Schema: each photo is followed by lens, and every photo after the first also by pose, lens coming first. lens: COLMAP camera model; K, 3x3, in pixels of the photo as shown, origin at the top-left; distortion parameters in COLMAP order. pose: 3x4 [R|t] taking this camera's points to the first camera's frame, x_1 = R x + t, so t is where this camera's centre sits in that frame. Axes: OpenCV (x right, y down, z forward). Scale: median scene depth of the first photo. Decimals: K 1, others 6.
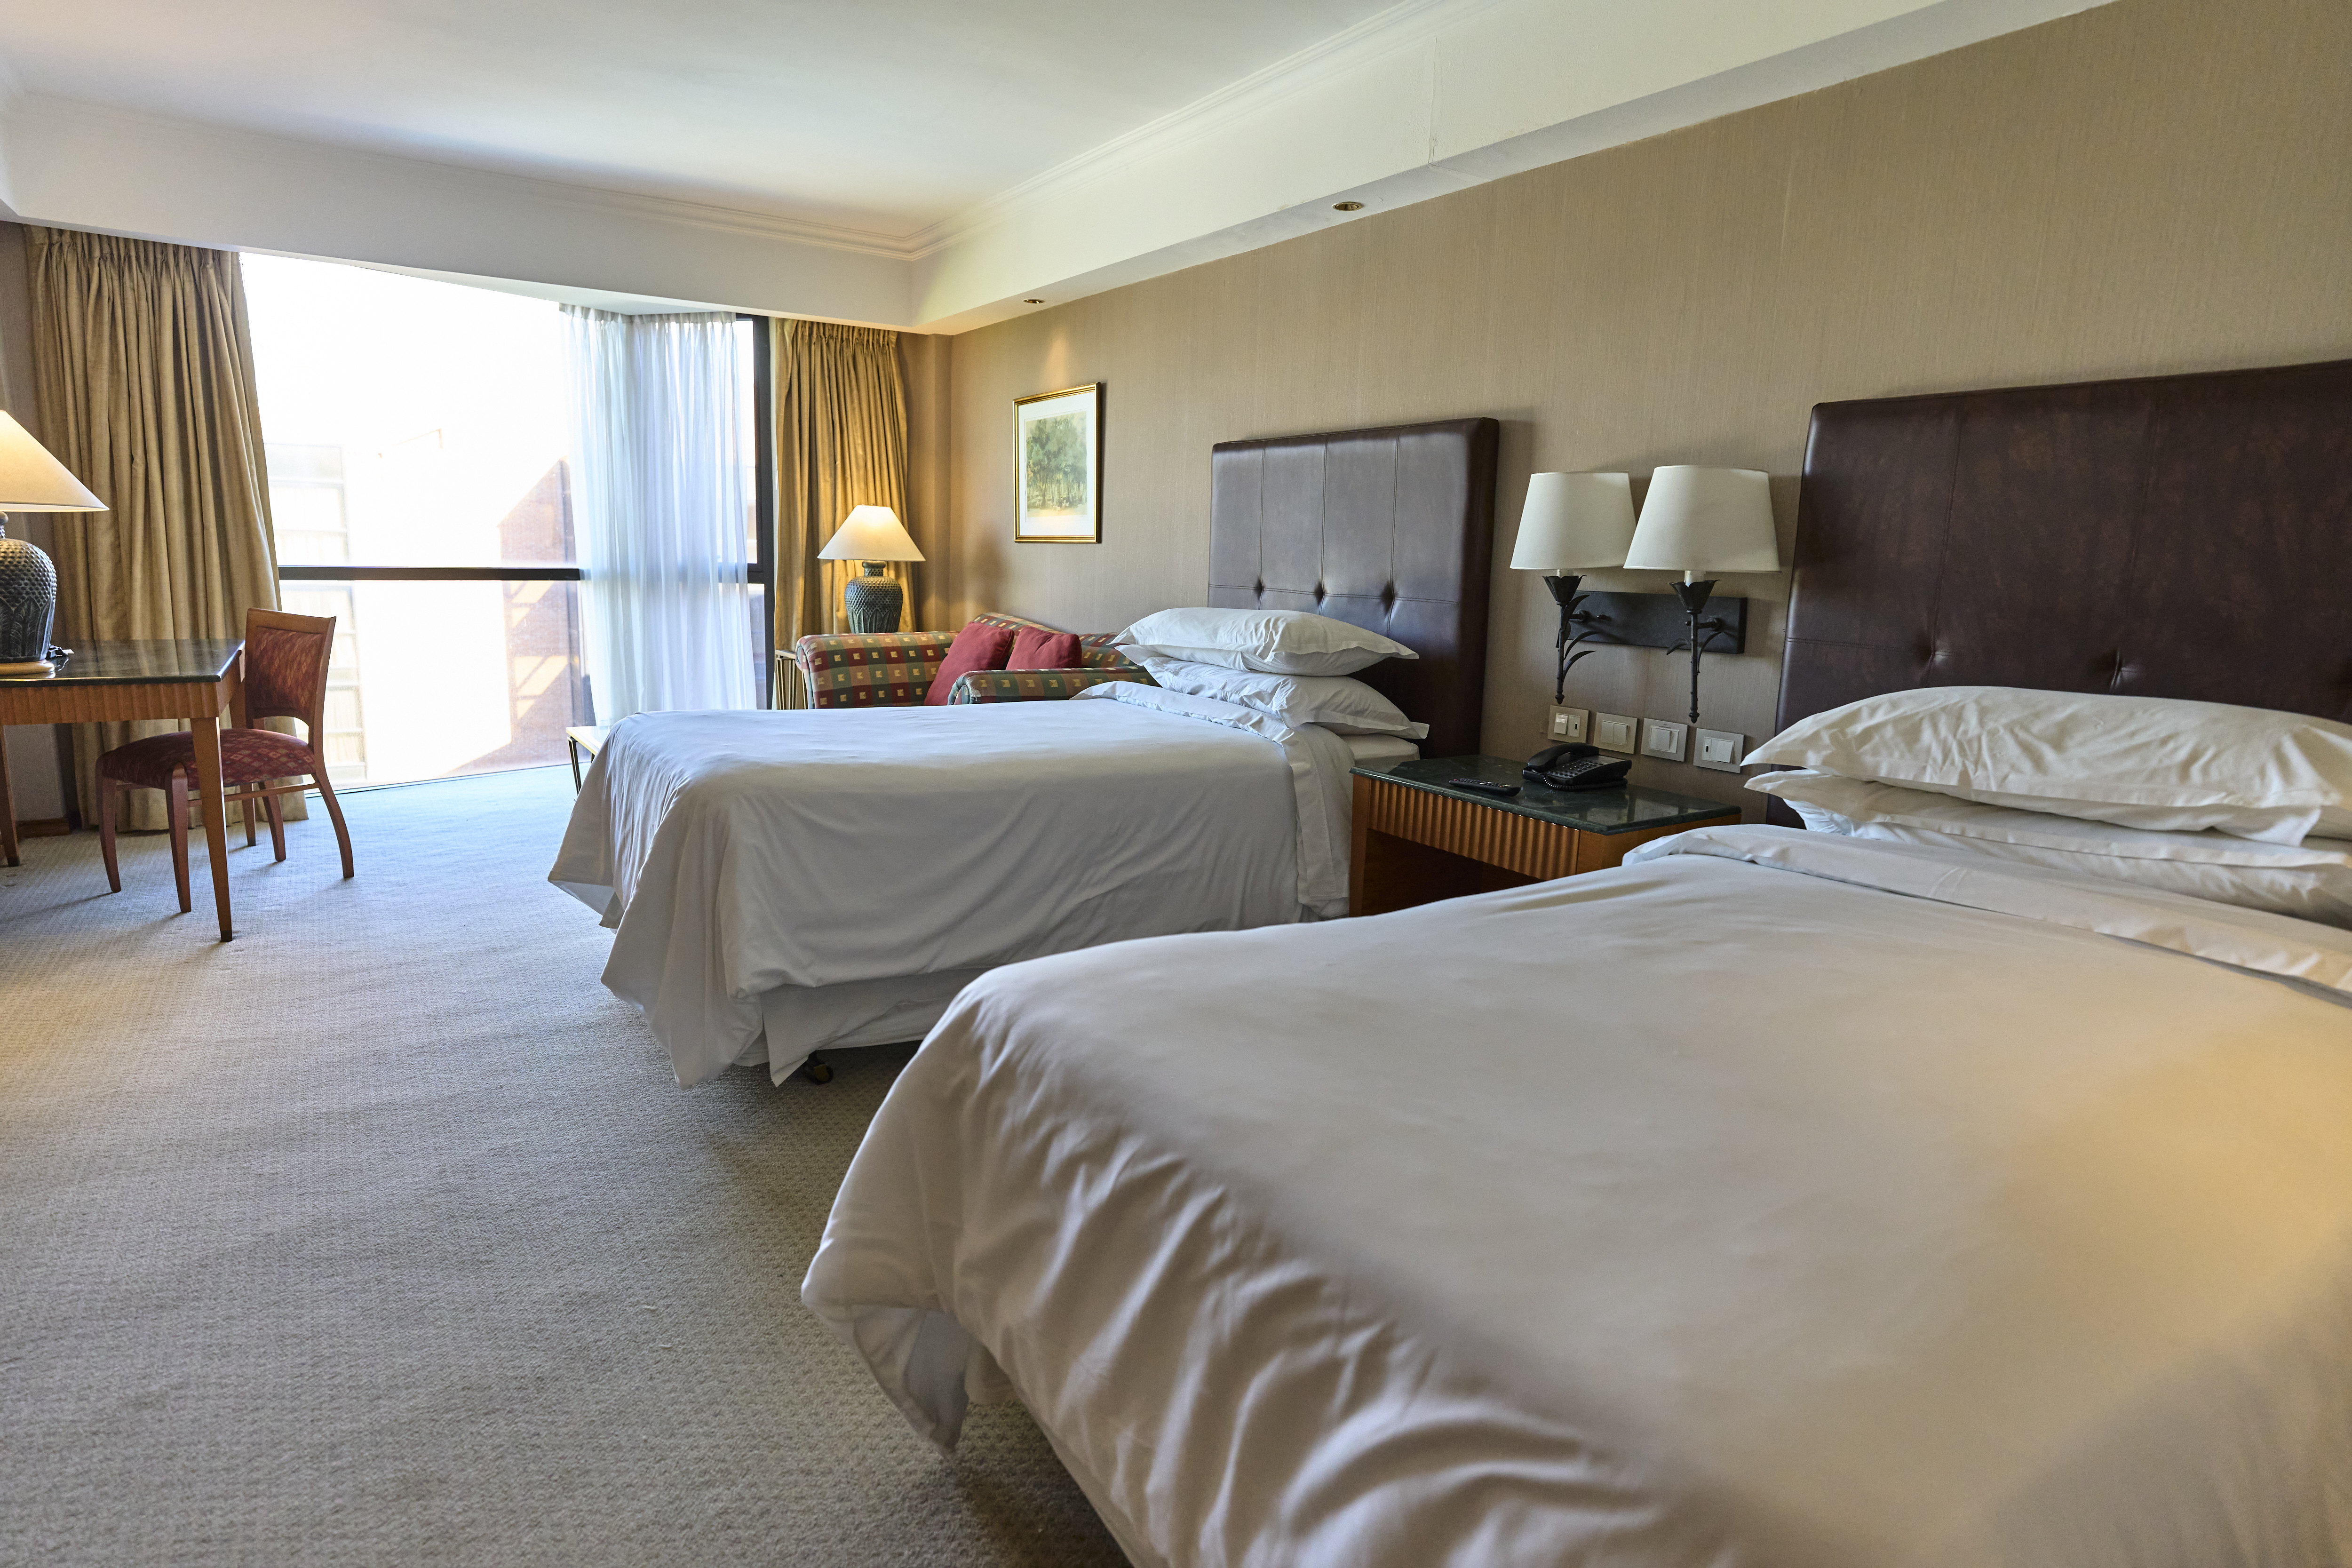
lens RADIAL K [[1323.9, 0, 1174.5], [0, 1323.9, 792.6], [0, 0, 1]] dist [-0.051795, 0.042276]
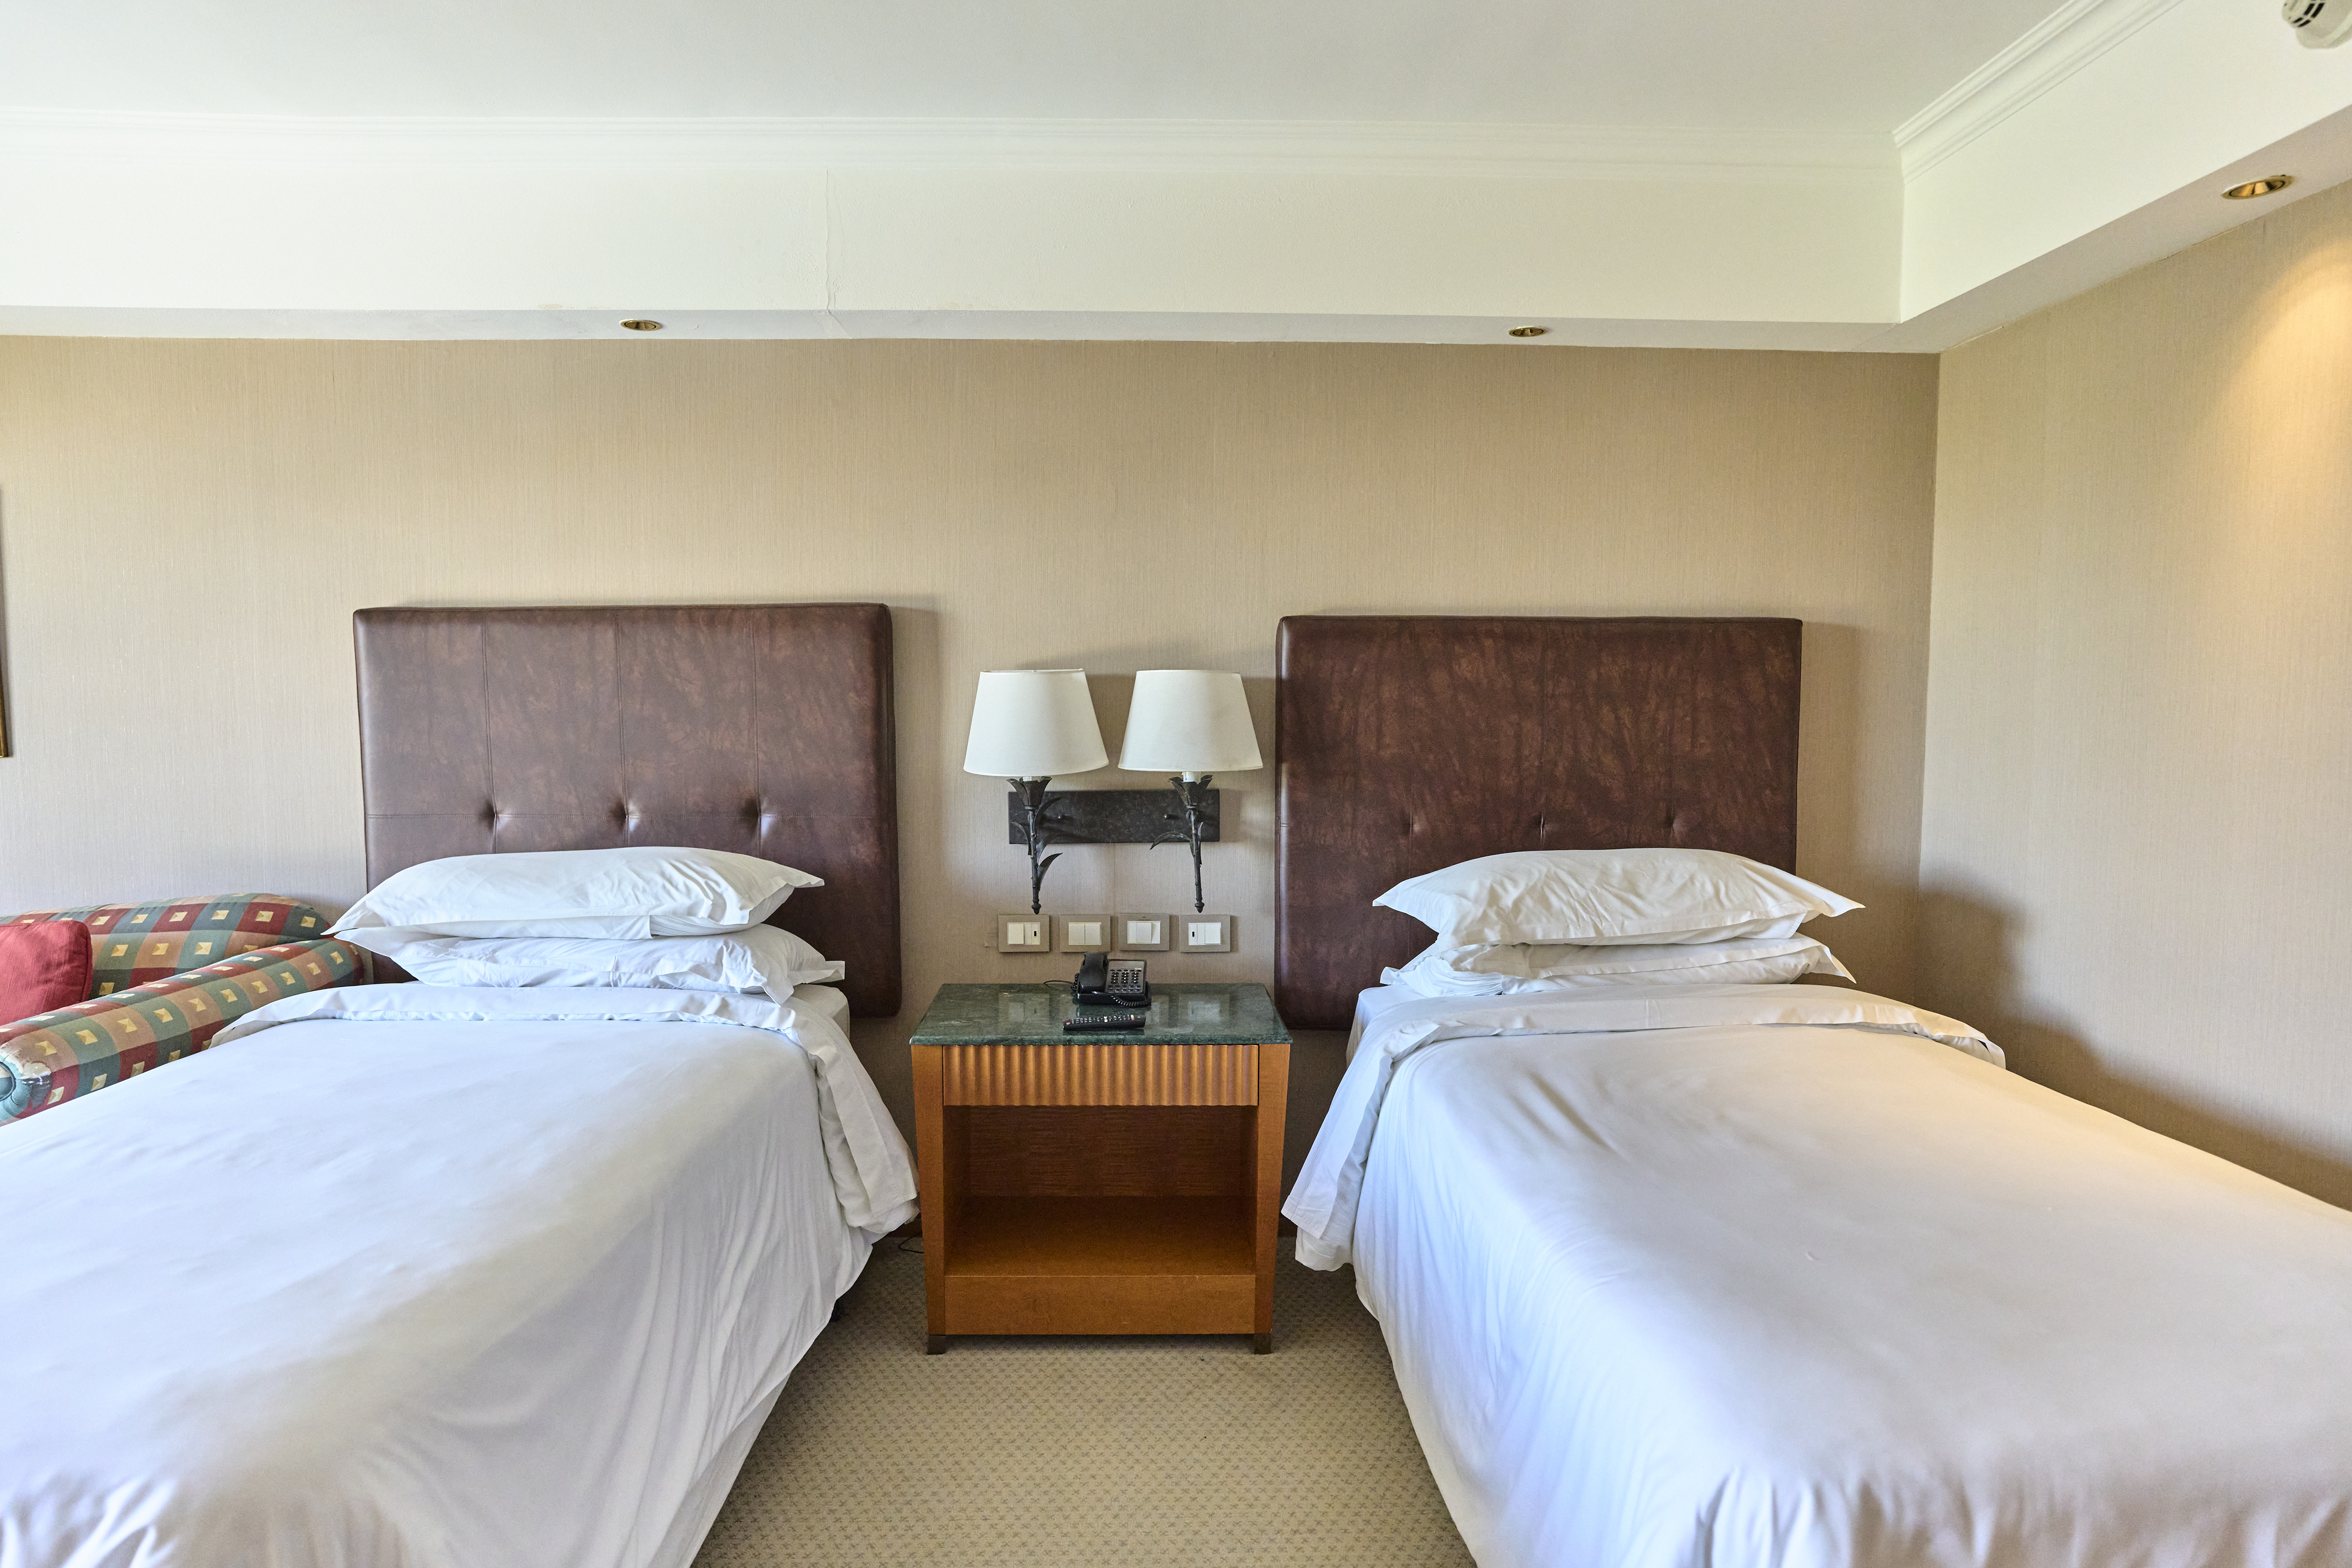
lens RADIAL K [[1323.9, 0, 1174.5], [0, 1323.9, 792.6], [0, 0, 1]] dist [-0.051795, 0.042276]
pose [[0.519470, -0.096427, 0.849031, -0.525417], [0.168800, 0.985612, 0.008661, -0.170021], [-0.837650, 0.138817, 0.528273, 0.488138]]
